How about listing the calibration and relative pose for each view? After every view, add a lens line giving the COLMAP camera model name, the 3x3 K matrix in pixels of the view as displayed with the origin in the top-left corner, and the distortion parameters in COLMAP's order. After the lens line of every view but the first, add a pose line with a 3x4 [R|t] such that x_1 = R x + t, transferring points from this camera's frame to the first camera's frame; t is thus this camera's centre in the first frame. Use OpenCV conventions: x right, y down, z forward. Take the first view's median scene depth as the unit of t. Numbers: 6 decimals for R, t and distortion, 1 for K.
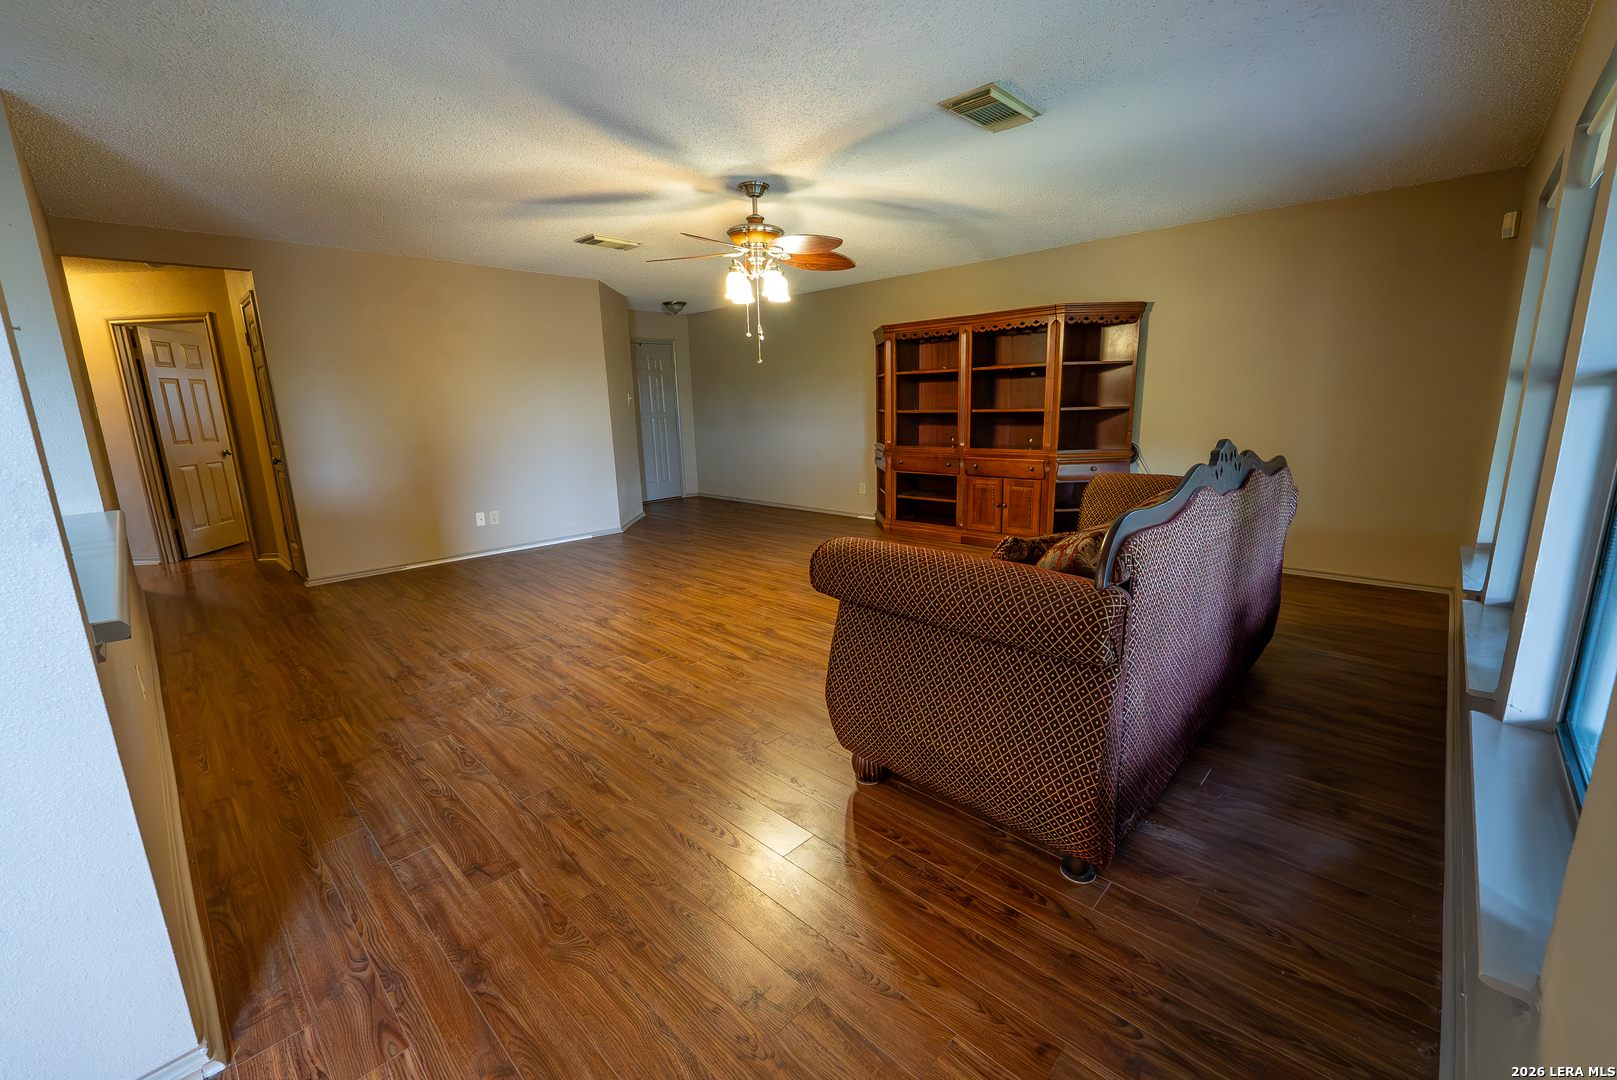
lens RADIAL K [[659.4, 0, 816.4], [0, 659.4, 539.4], [0, 0, 1]] dist [-0.009966, -0.000952]
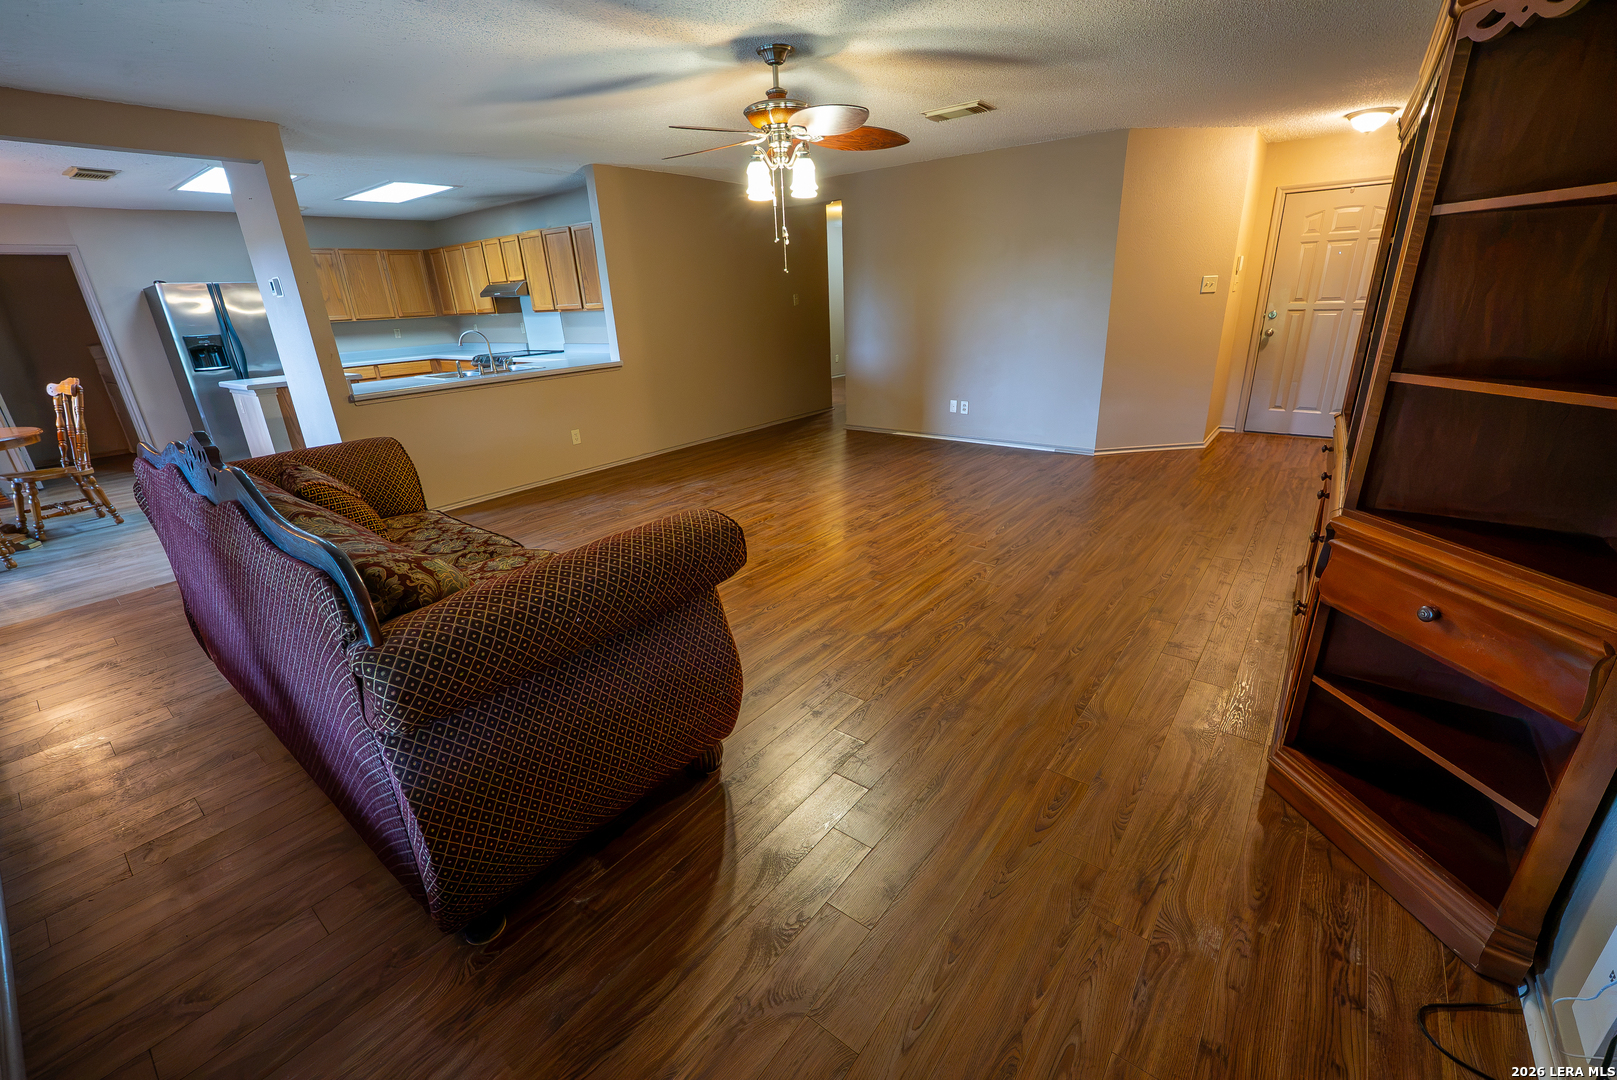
lens RADIAL K [[659.4, 0, 816.0], [0, 659.4, 542.3], [0, 0, 1]] dist [-0.009966, -0.000952]
pose [[0.101578, 0.368693, -0.923984, 0.833520], [-0.170307, 0.921522, 0.348988, -0.244305], [0.980142, 0.121911, 0.156398, 0.924281]]
